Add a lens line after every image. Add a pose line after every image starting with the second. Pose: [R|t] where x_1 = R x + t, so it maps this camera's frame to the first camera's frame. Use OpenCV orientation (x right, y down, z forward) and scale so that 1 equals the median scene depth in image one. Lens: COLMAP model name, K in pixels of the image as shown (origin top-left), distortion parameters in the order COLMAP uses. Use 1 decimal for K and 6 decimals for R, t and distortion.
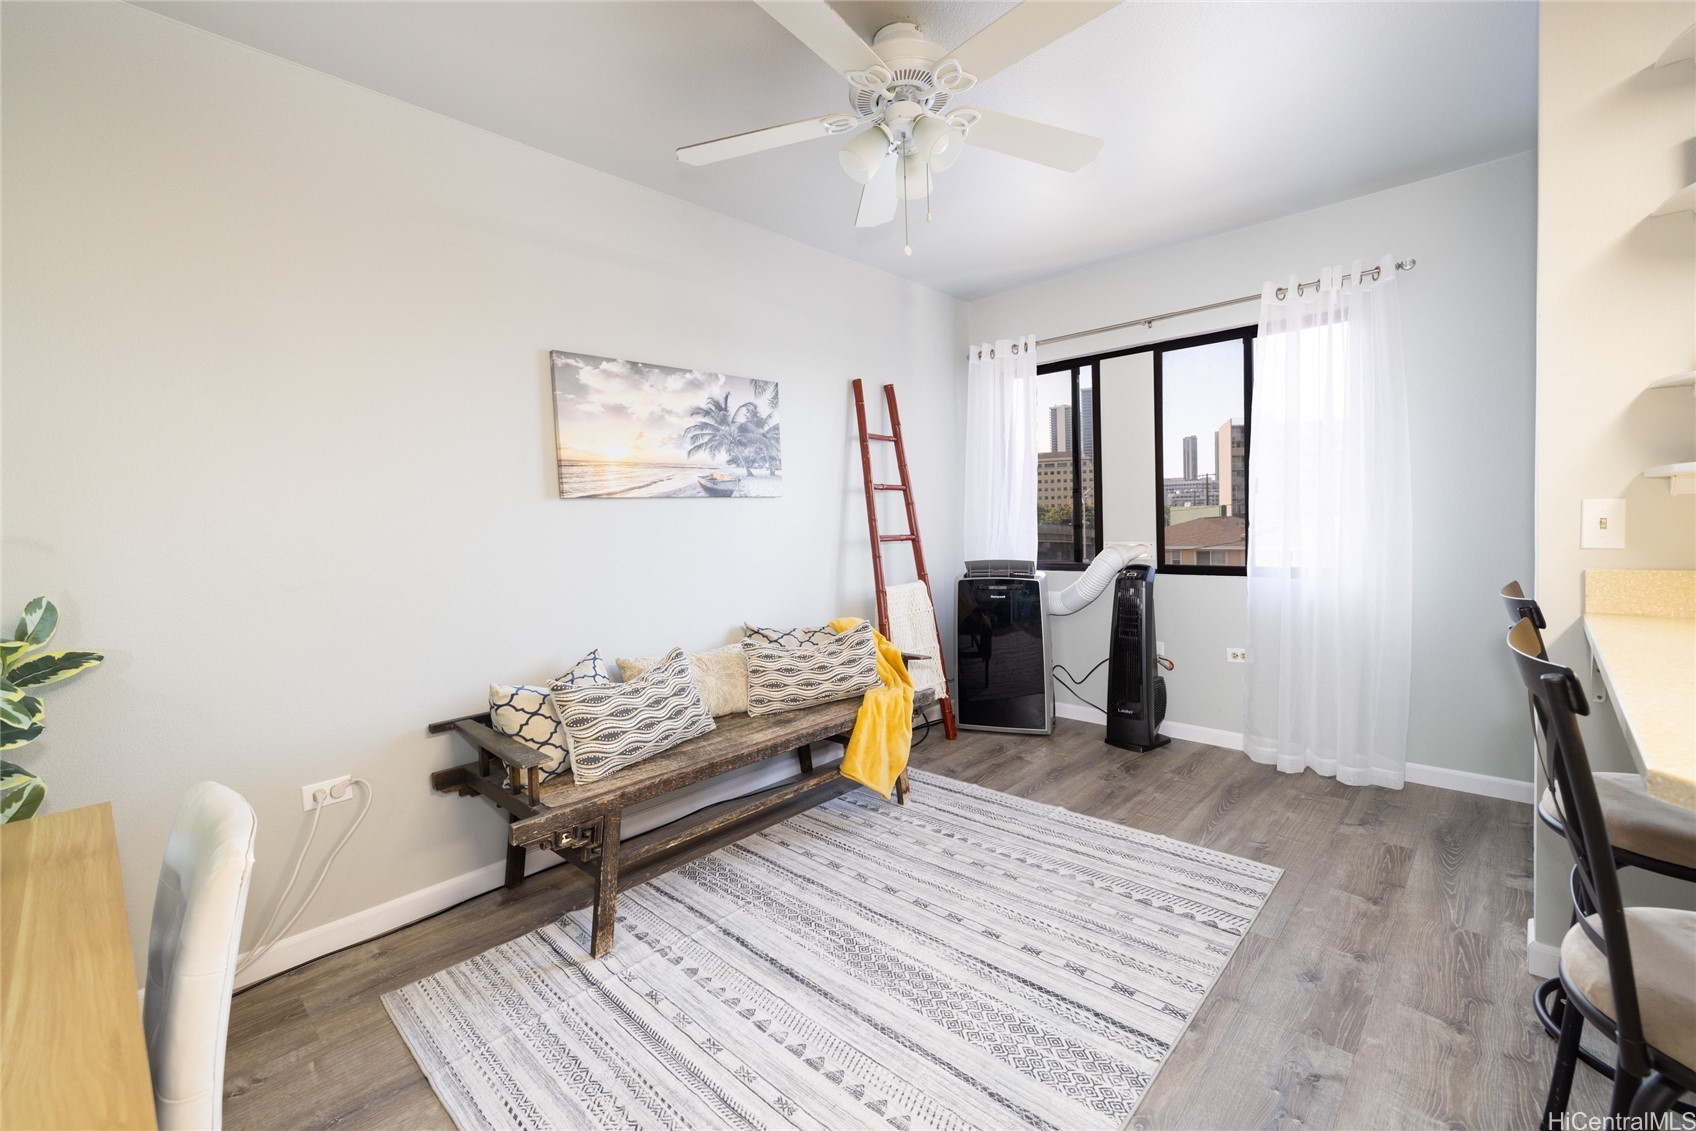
lens RADIAL K [[734.3, 0, 848.6], [0, 734.3, 513.2], [0, 0, 1]] dist [-0.000805, 0.000189]
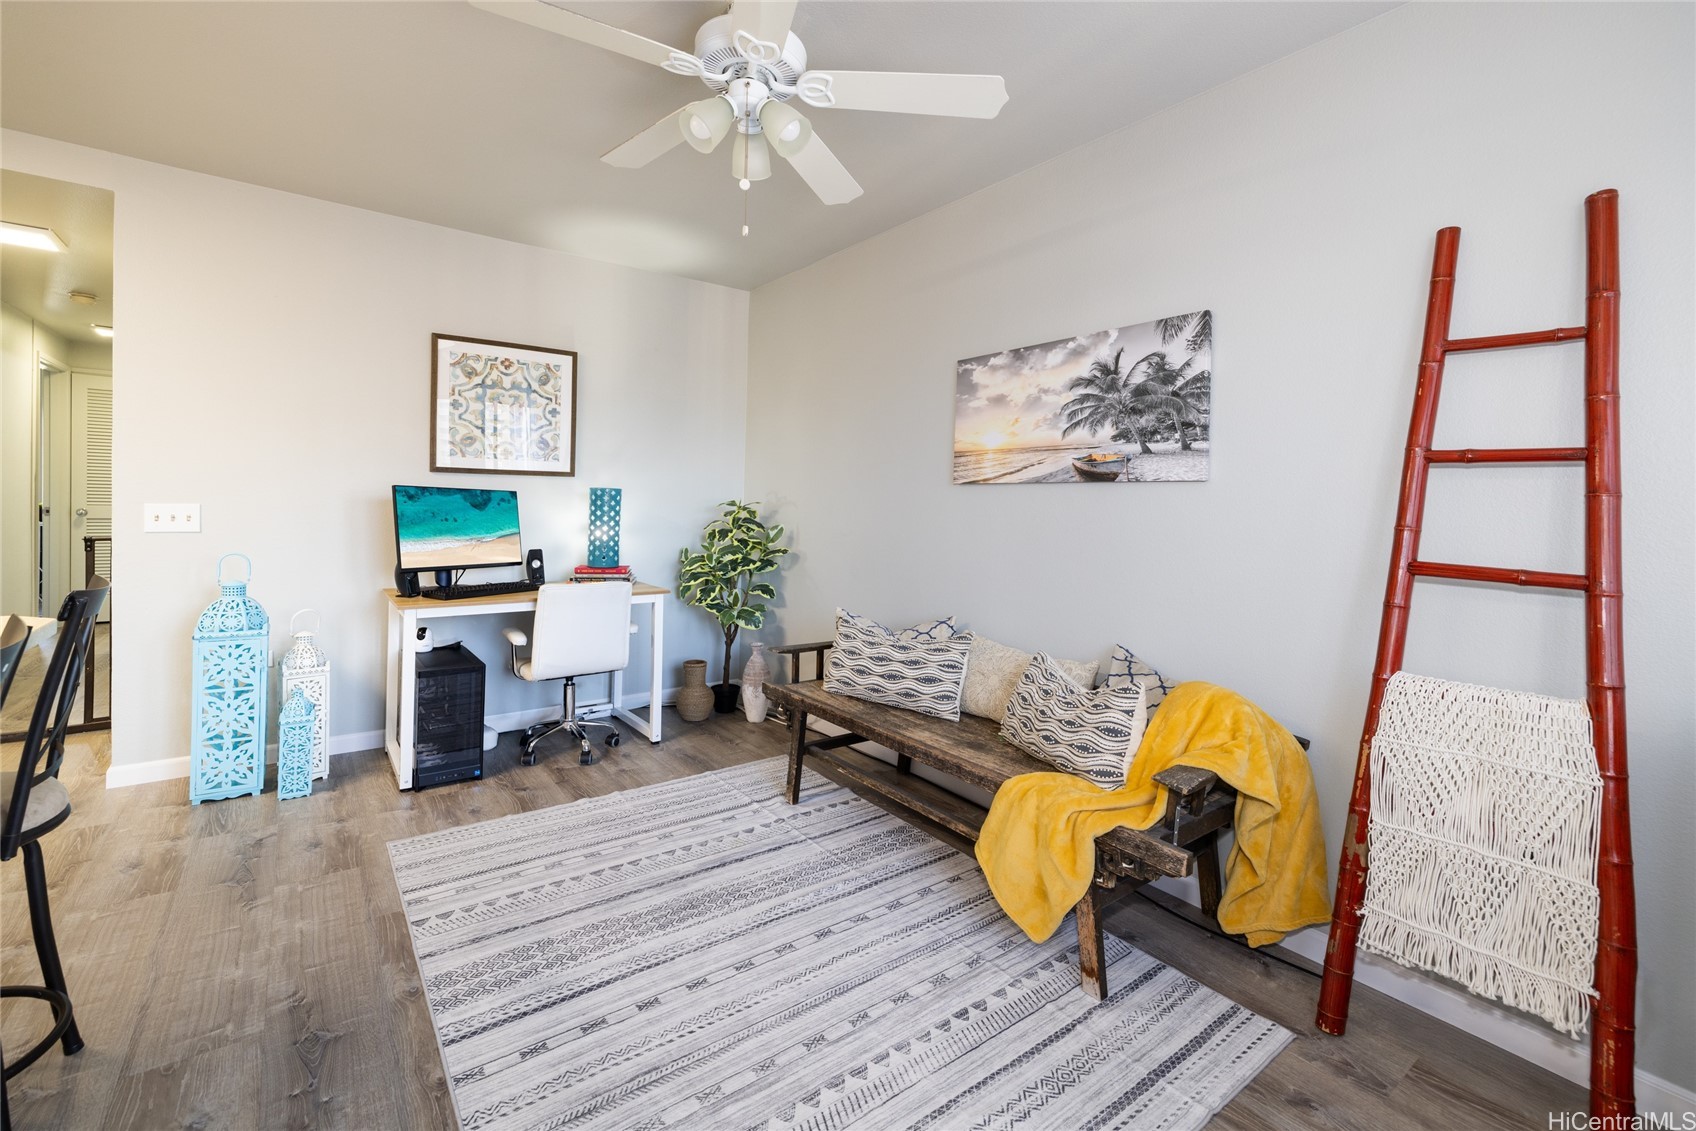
lens RADIAL K [[722.4, 0, 853.6], [0, 722.4, 486.5], [0, 0, 1]] dist [0.000815, 0.000210]
pose [[-0.174543, 0.002438, -0.984647, 0.715460], [-0.015282, 0.999870, 0.005184, -0.018215], [0.984531, 0.015952, -0.174483, 0.940359]]
